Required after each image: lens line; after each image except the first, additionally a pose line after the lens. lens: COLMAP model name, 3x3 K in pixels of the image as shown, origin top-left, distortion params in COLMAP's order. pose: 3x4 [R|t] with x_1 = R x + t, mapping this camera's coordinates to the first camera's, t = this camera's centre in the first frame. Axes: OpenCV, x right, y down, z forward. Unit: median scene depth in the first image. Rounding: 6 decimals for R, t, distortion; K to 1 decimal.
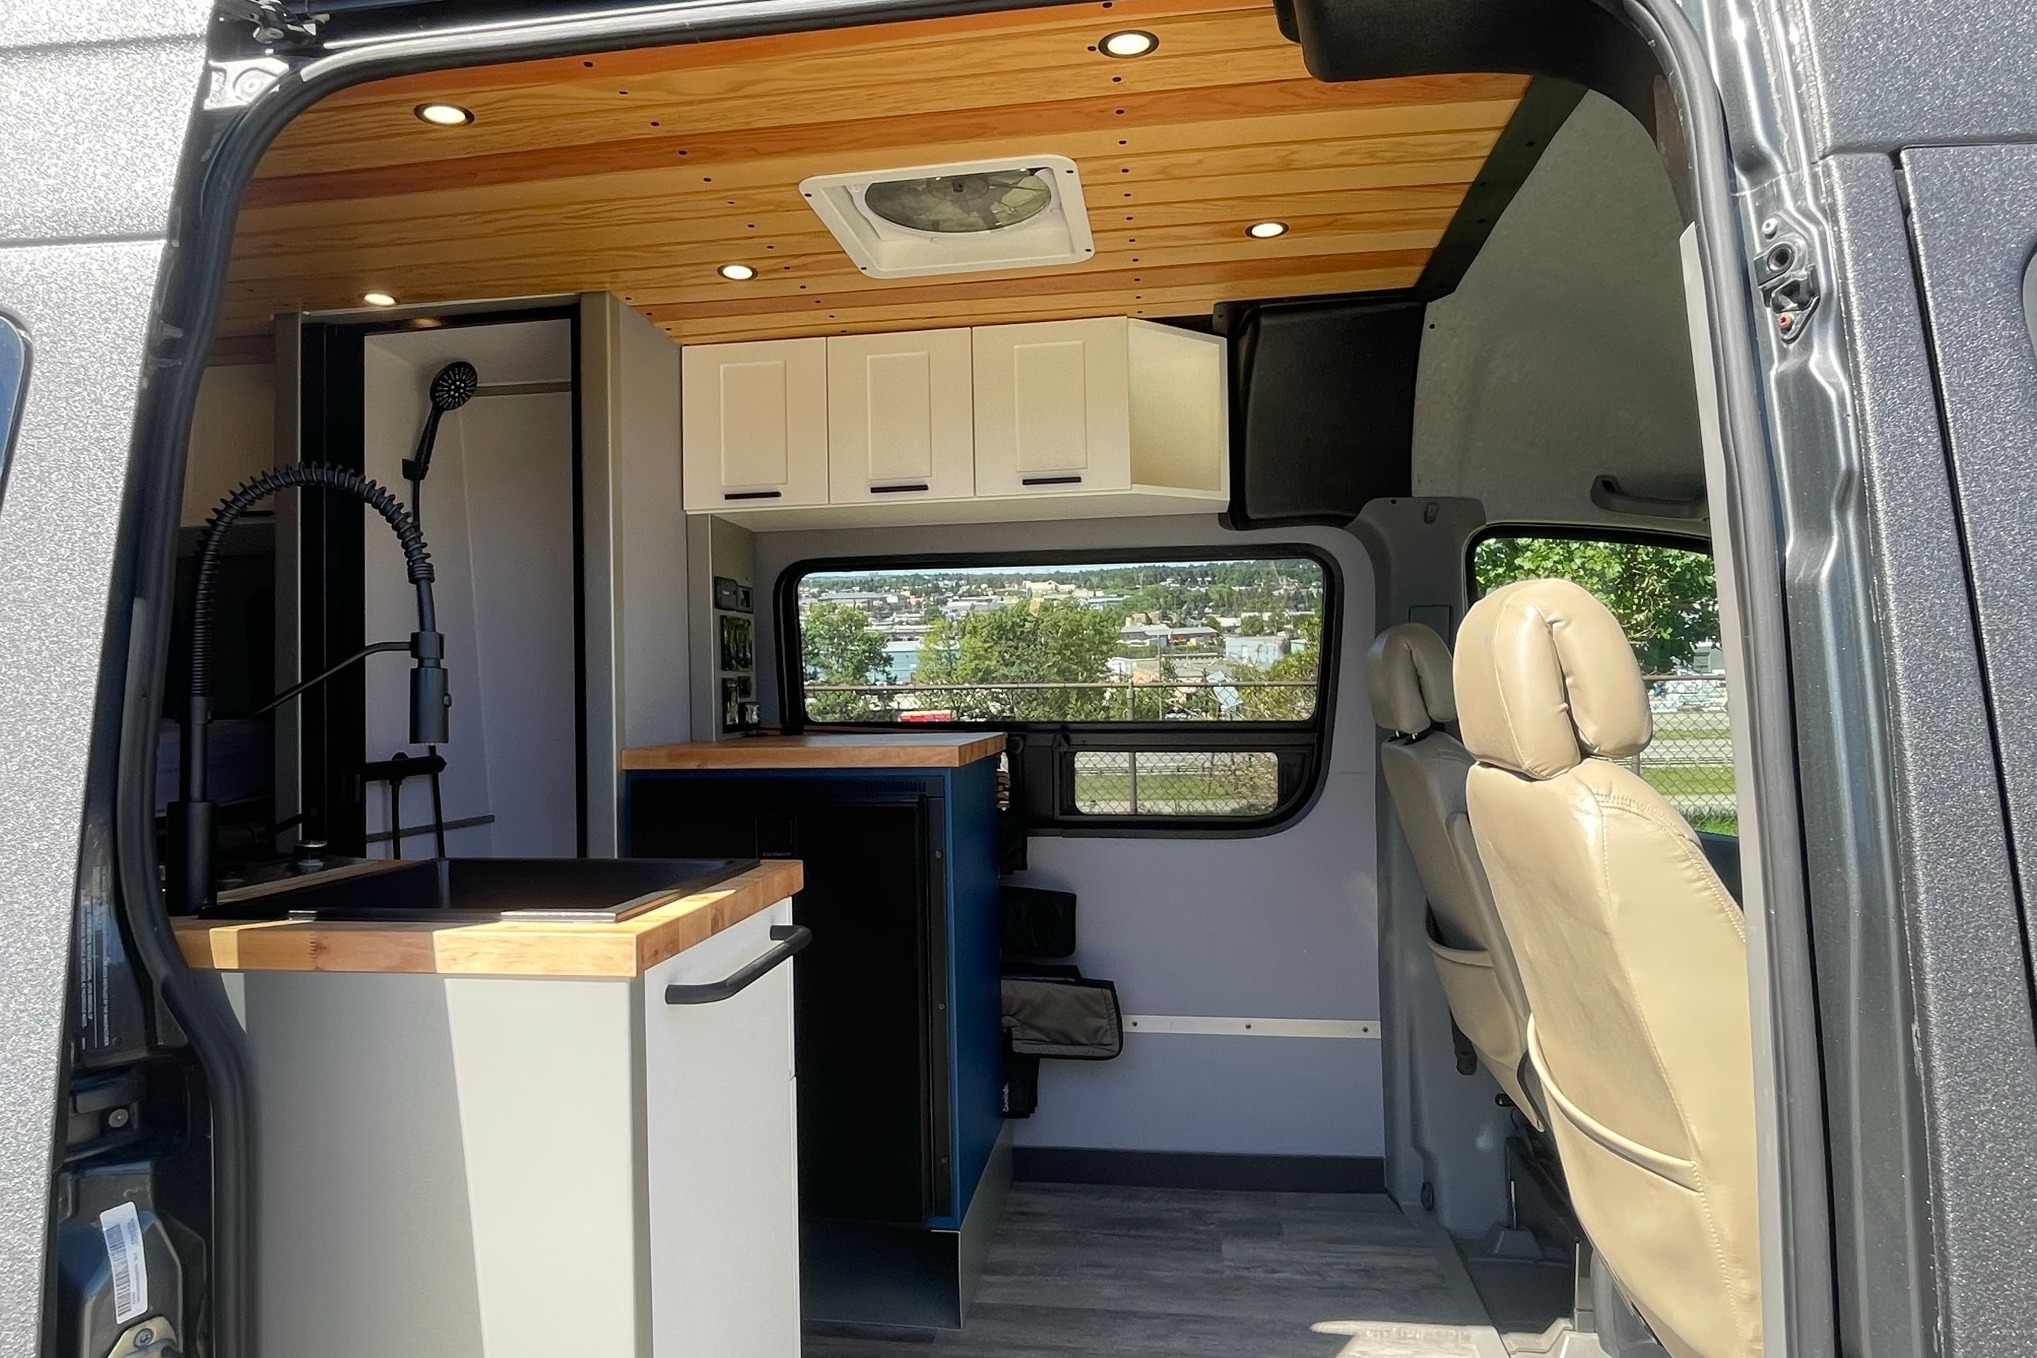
lens RADIAL K [[1174.3, 0, 1016.0], [0, 1174.3, 683.4], [0, 0, 1]] dist [0.002305, 0.001792]
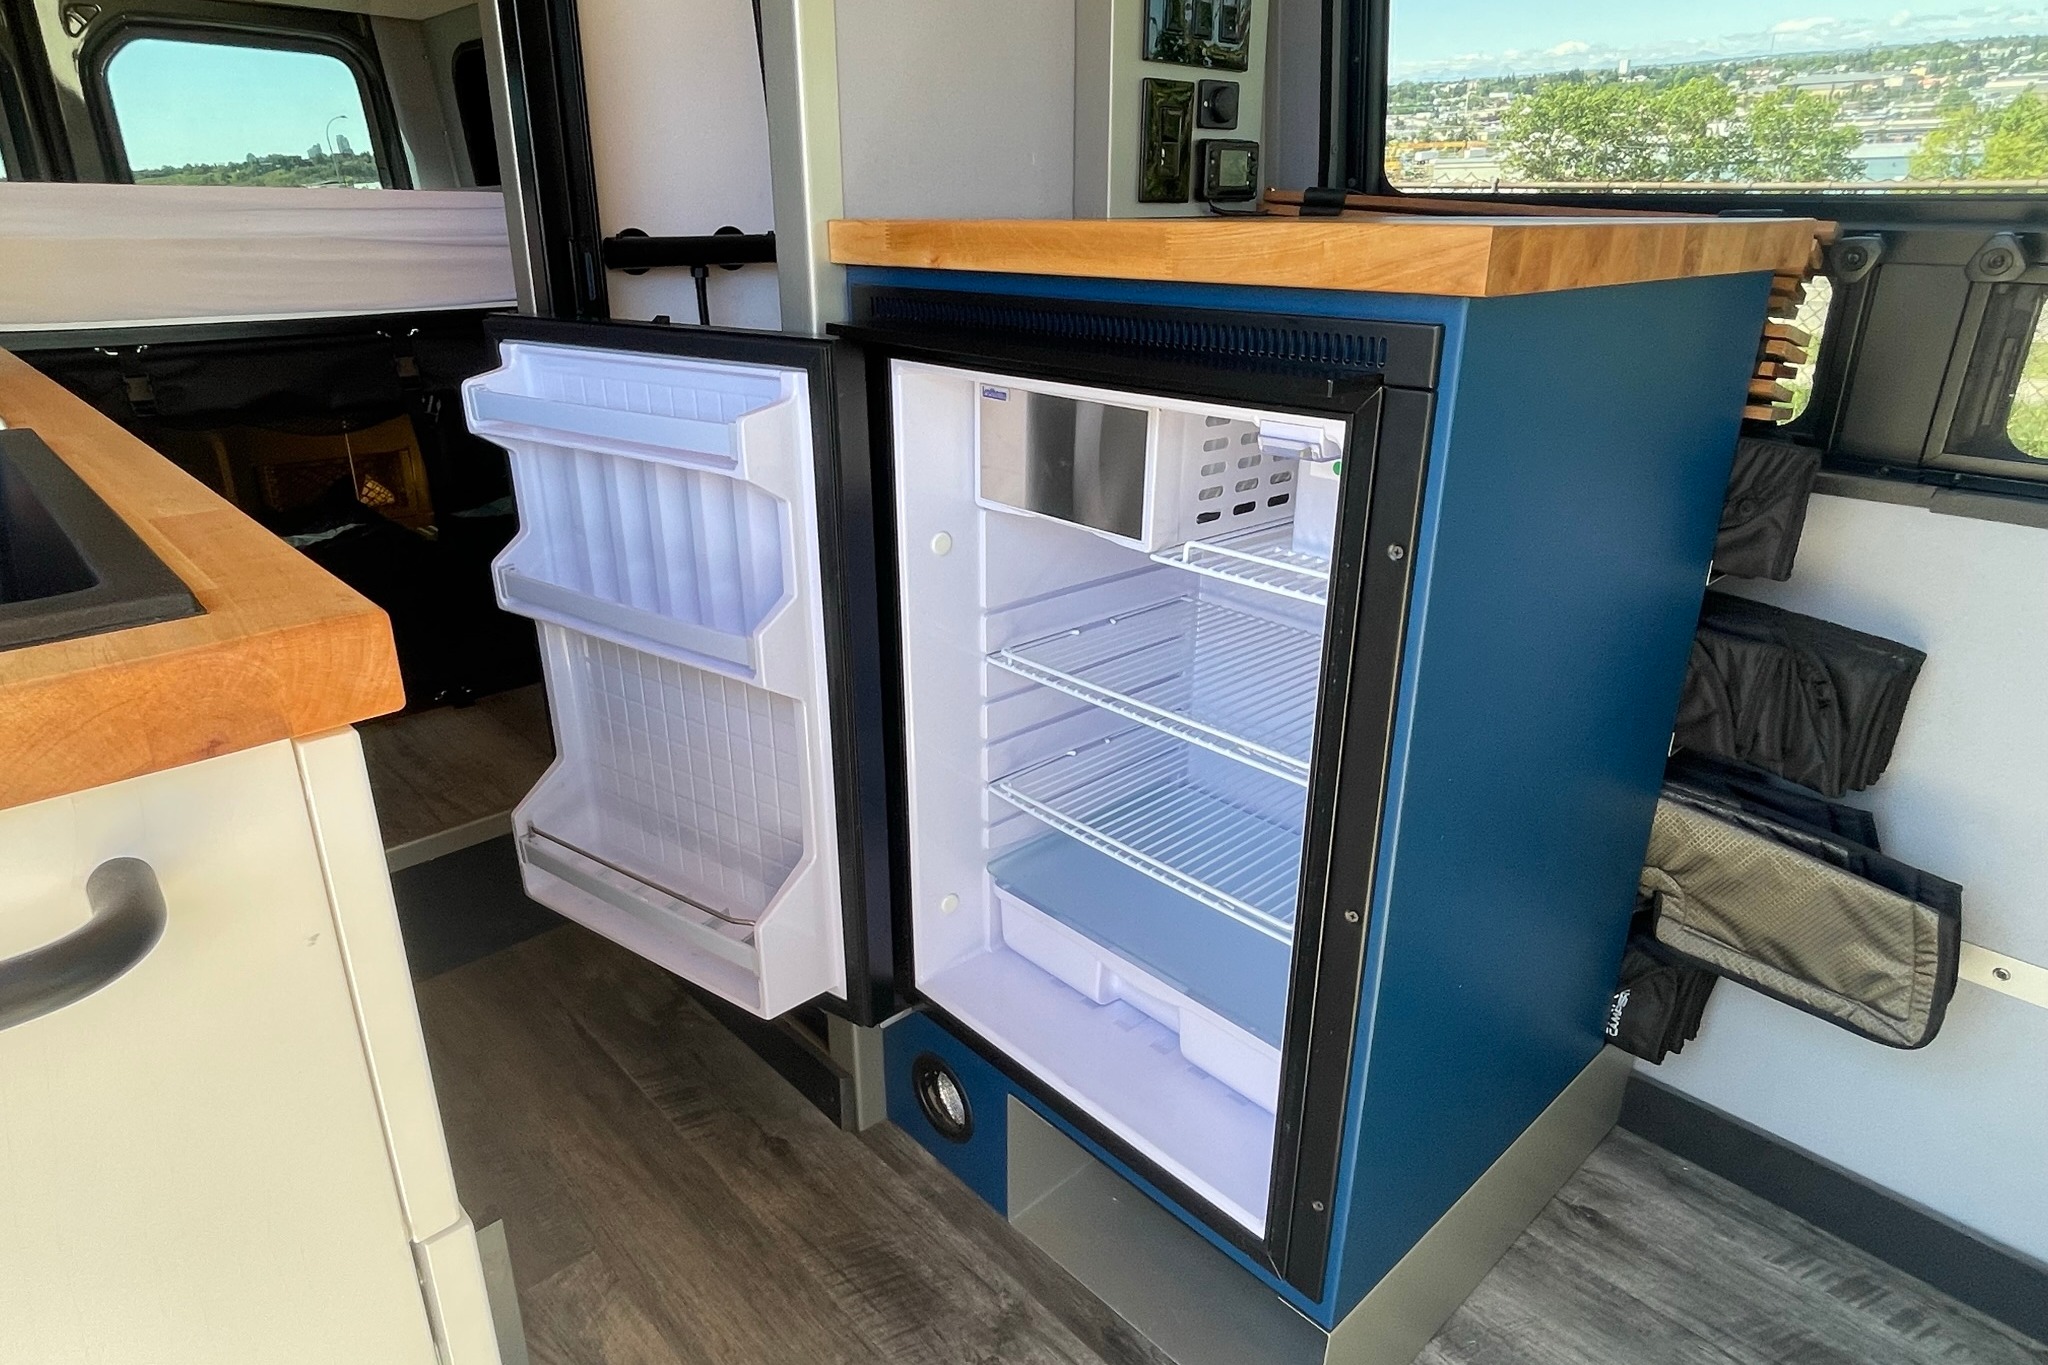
lens RADIAL K [[1180.7, 0, 1021.4], [0, 1180.7, 686.9], [0, 0, 1]] dist [0.002305, 0.001792]
pose [[0.777727, 0.253771, -0.575101, 0.049167], [-0.011408, 0.920436, 0.390728, 0.035452], [0.628499, -0.297319, 0.718743, 0.536379]]
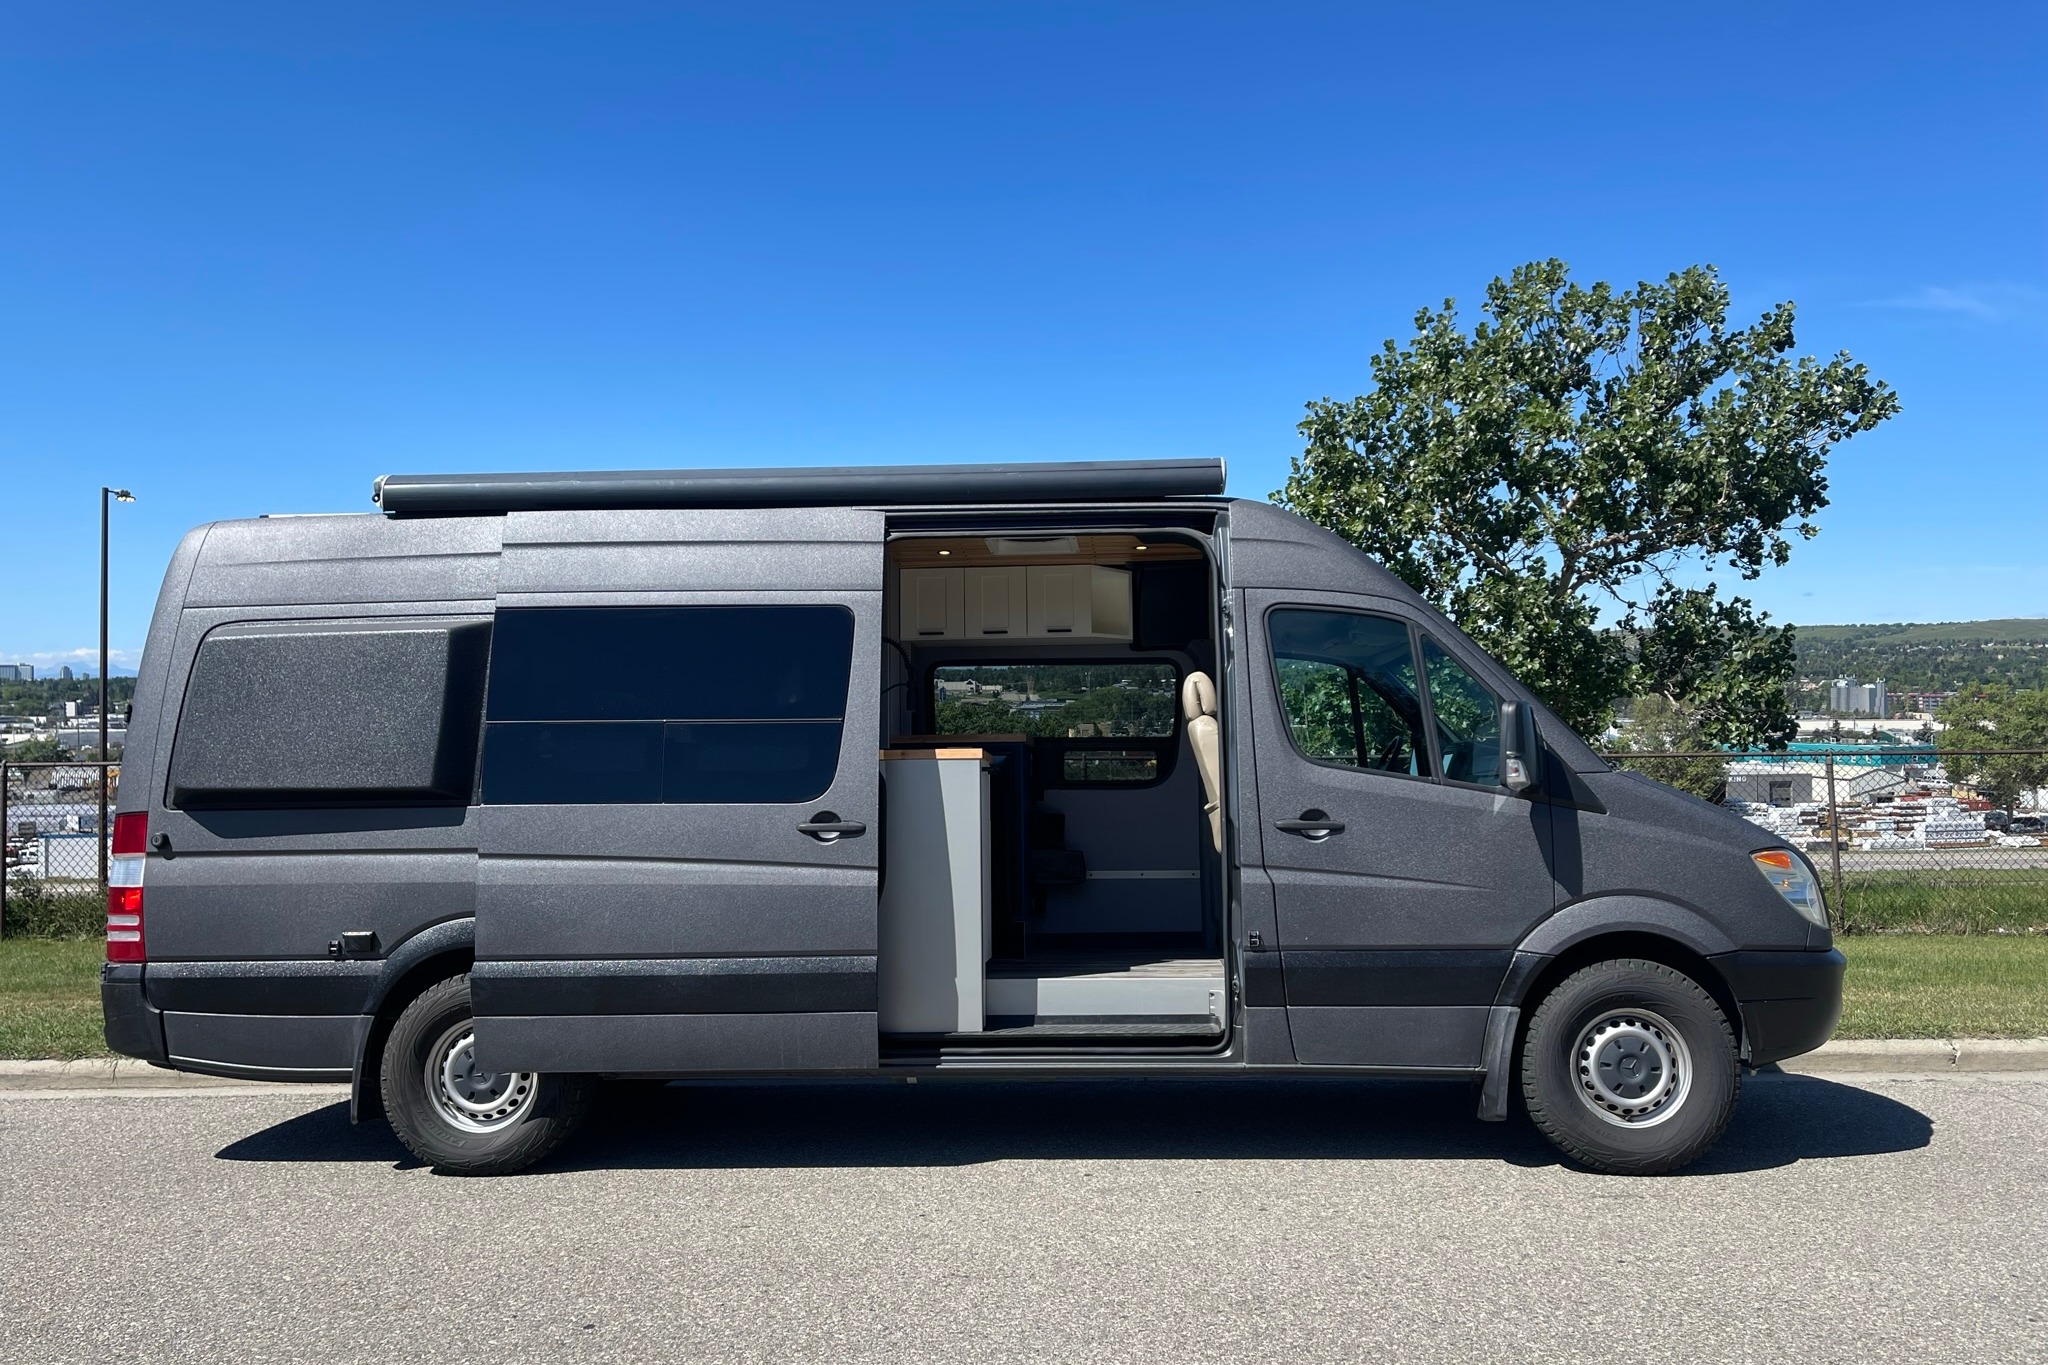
lens RADIAL K [[1539.0, 0, 1024.0], [0, 1539.0, 682.5], [0, 0, 1]] dist [0.000142, -0.000010]
pose [[0.997797, 0.017353, 0.064038, -0.225347], [-0.011840, 0.996269, -0.085481, 0.190507], [-0.065282, 0.084535, 0.994280, -1.980071]]
